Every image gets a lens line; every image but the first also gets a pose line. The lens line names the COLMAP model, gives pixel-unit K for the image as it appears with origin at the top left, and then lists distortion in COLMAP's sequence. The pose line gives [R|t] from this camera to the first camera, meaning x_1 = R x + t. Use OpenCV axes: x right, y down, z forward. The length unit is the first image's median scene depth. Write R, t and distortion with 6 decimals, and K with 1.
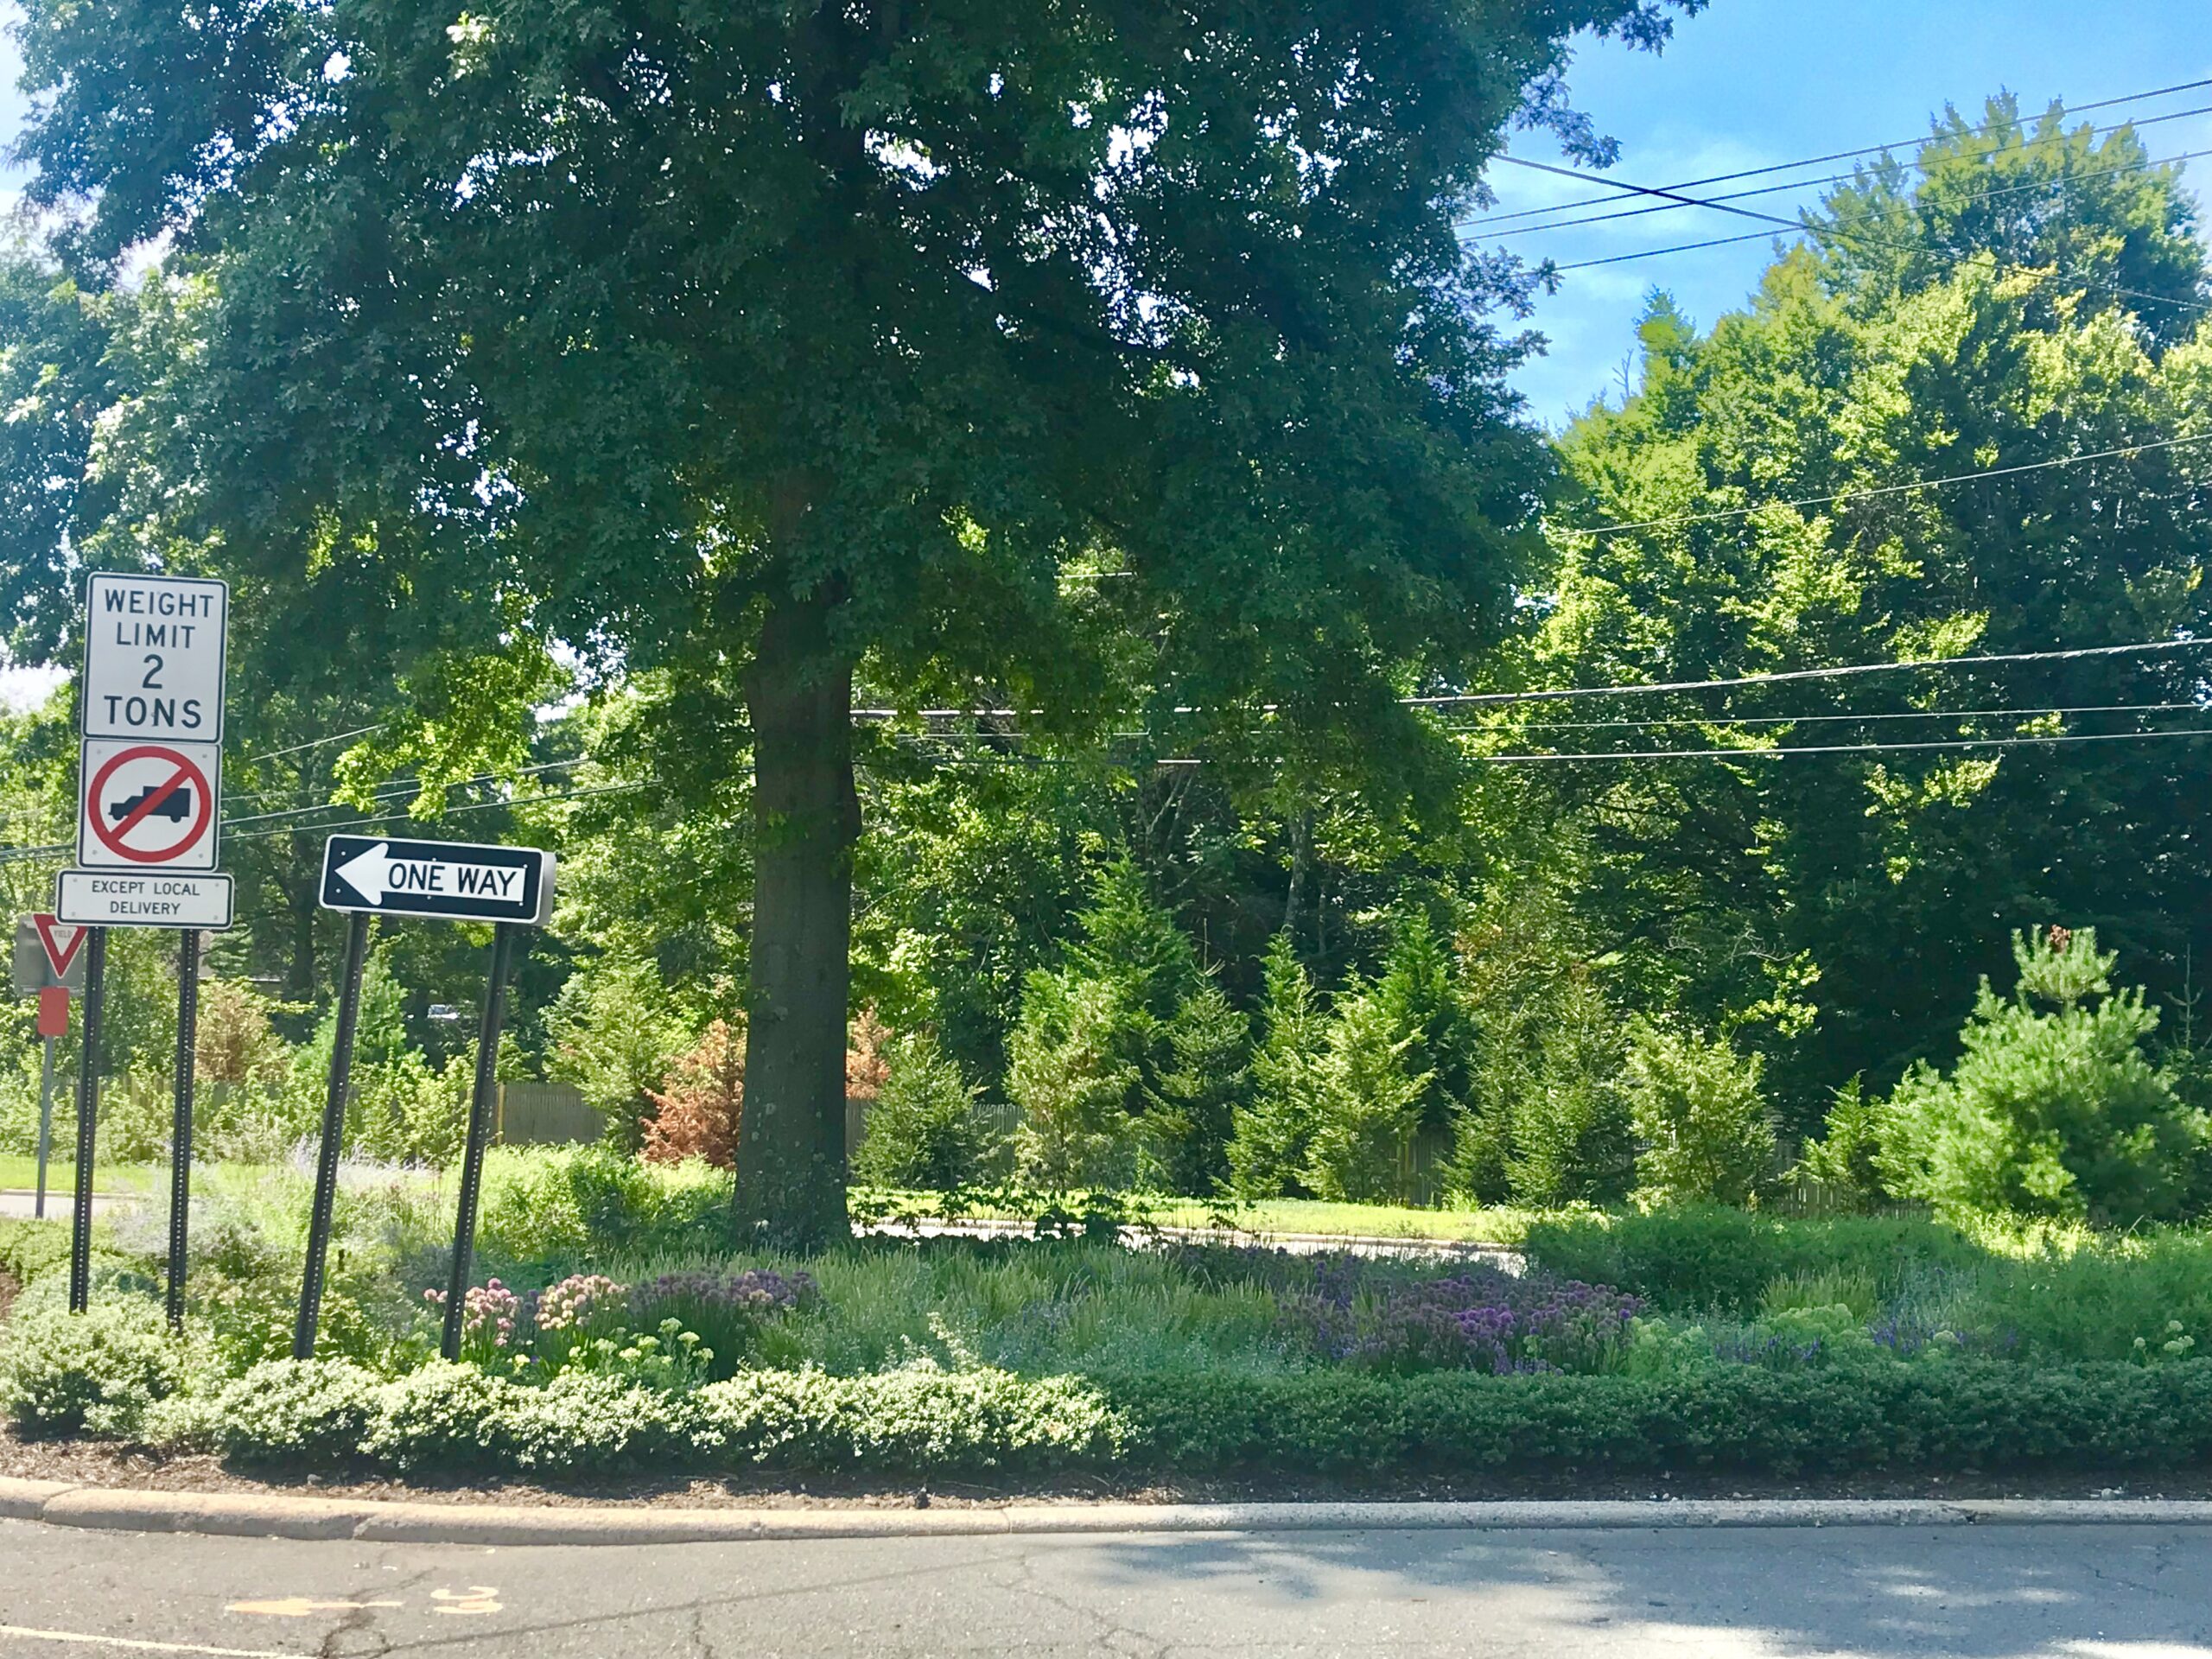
lens RADIAL K [[2884.0, 0, 1106.0], [0, 2884.0, 829.5], [0, 0, 1]] dist [0.415449, -1.609589]
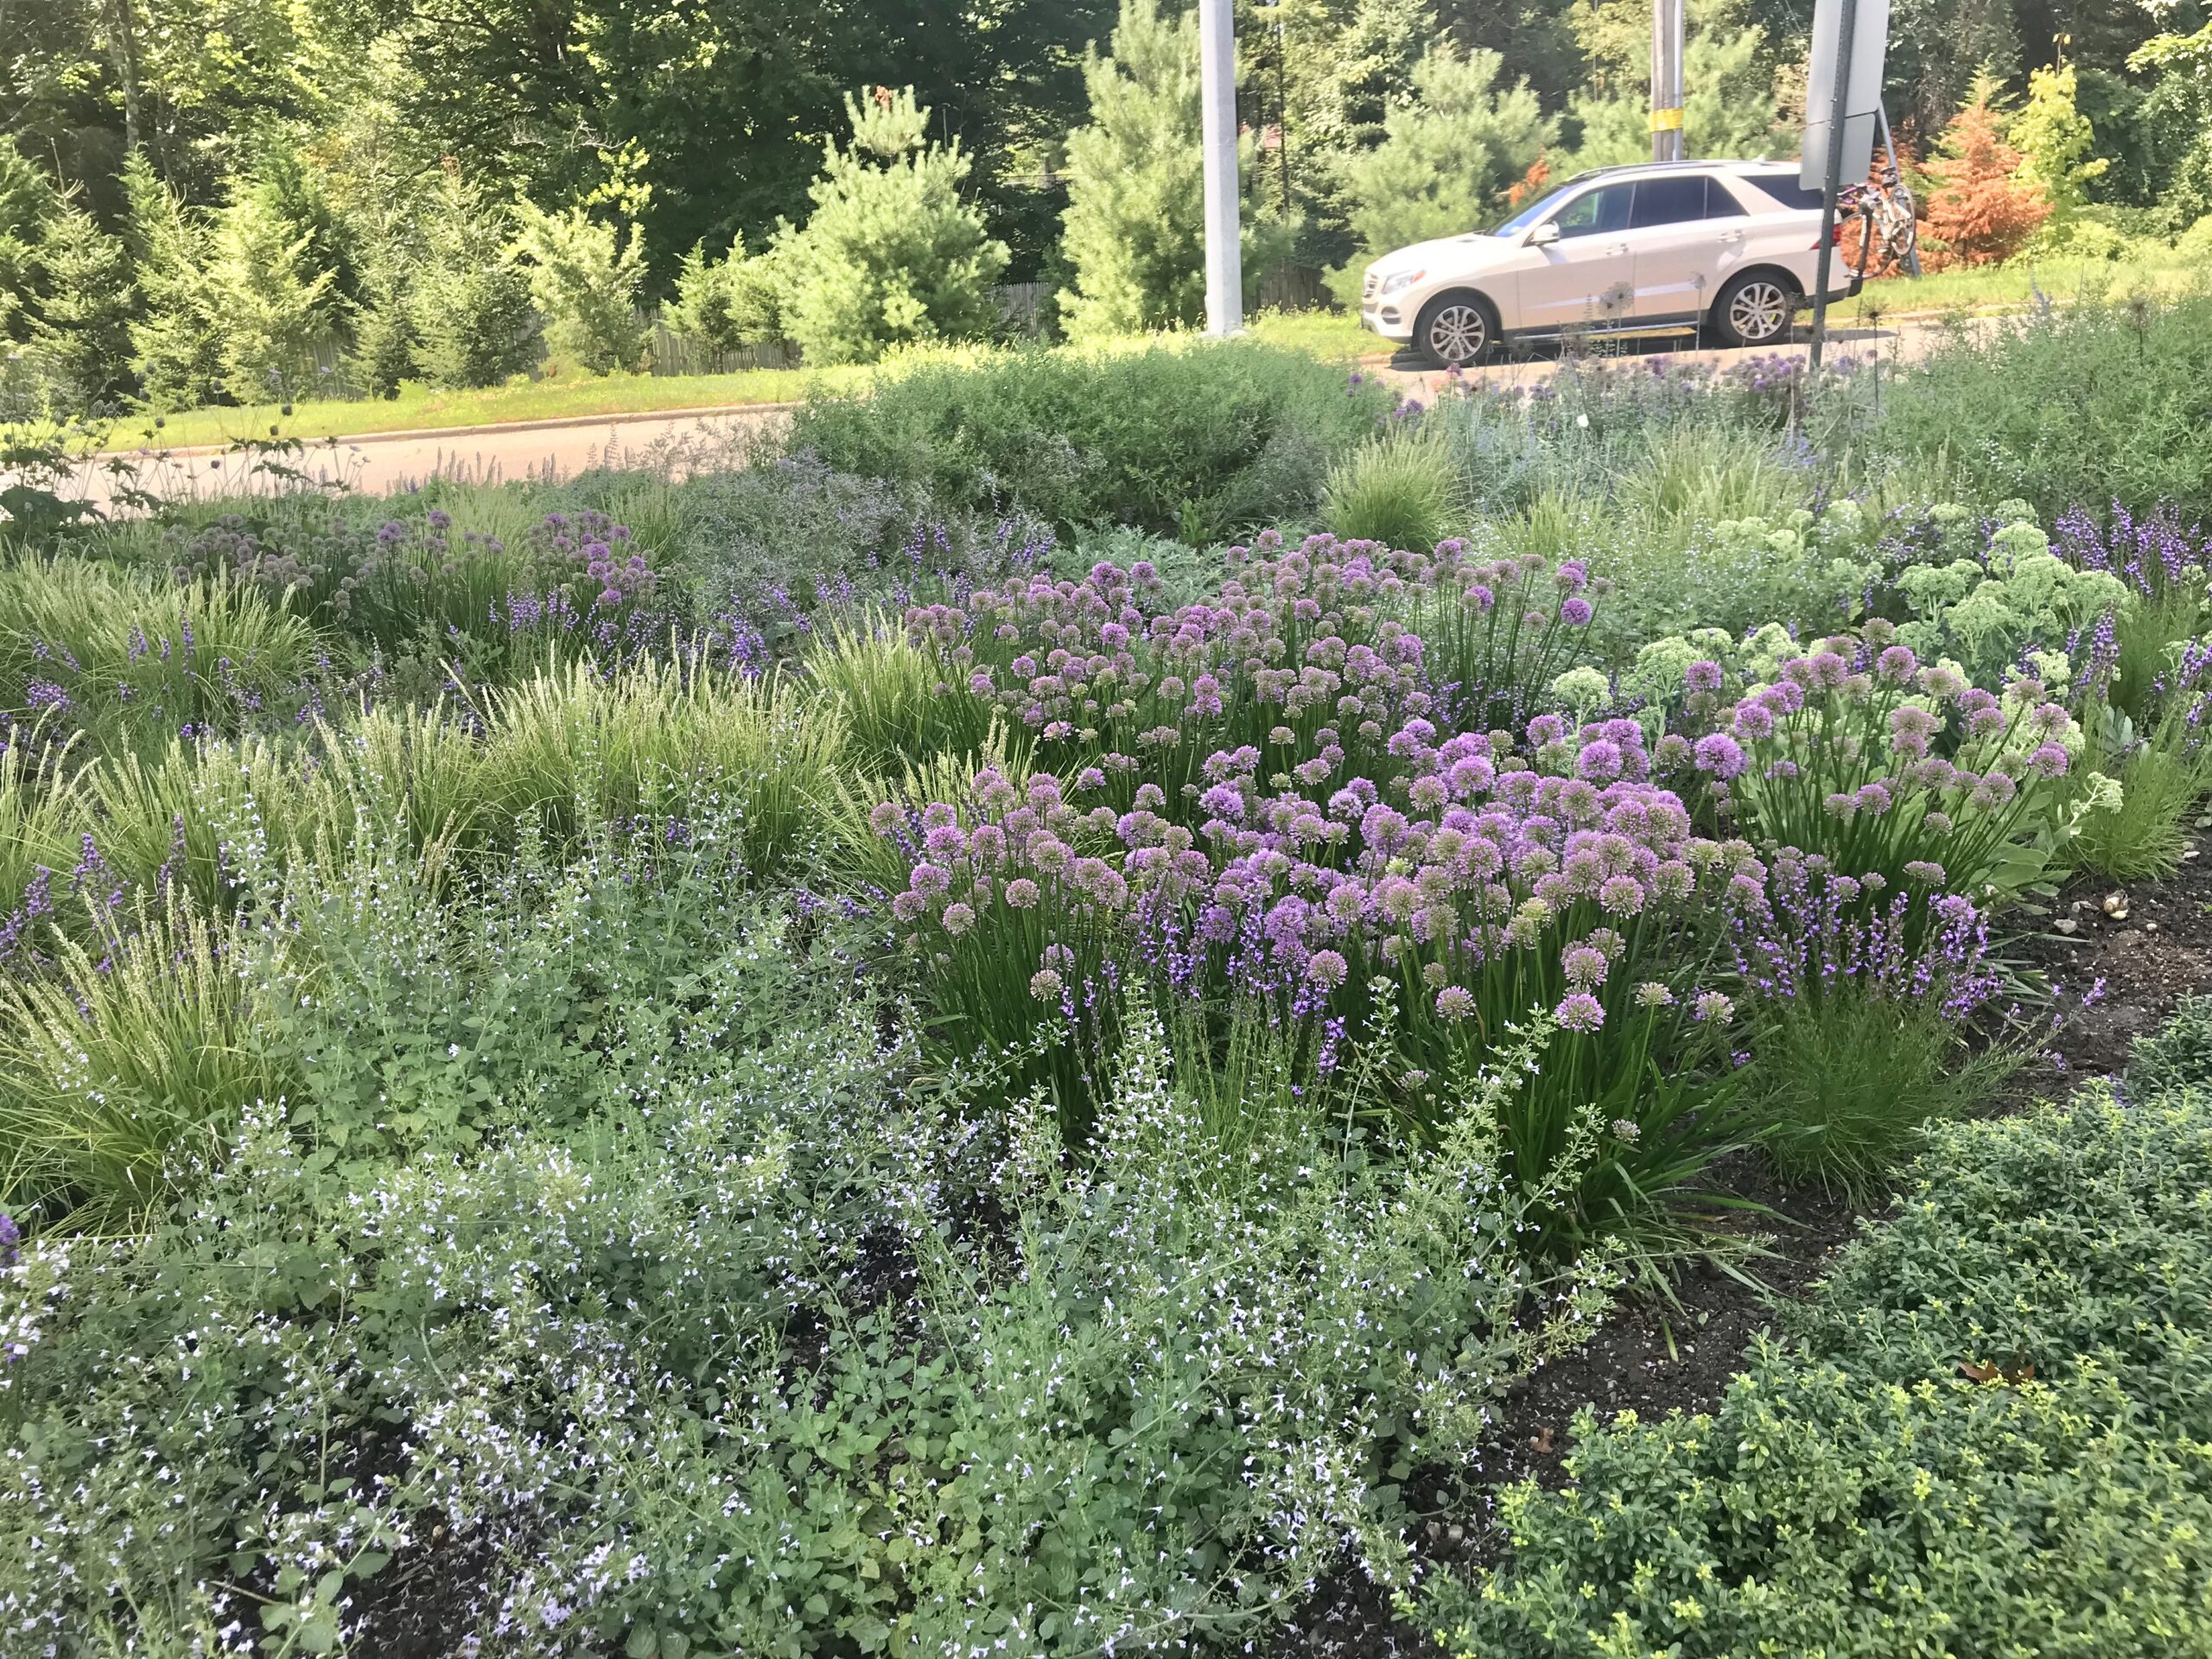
lens RADIAL K [[1843.1, 0, 1106.0], [0, 1843.1, 829.5], [0, 0, 1]] dist [-0.001099, 0.005127]
pose [[0.857352, -0.223416, 0.463717, -0.002480], [0.036870, 0.925233, 0.377604, 0.027545], [-0.513409, -0.306642, 0.801488, 0.242700]]
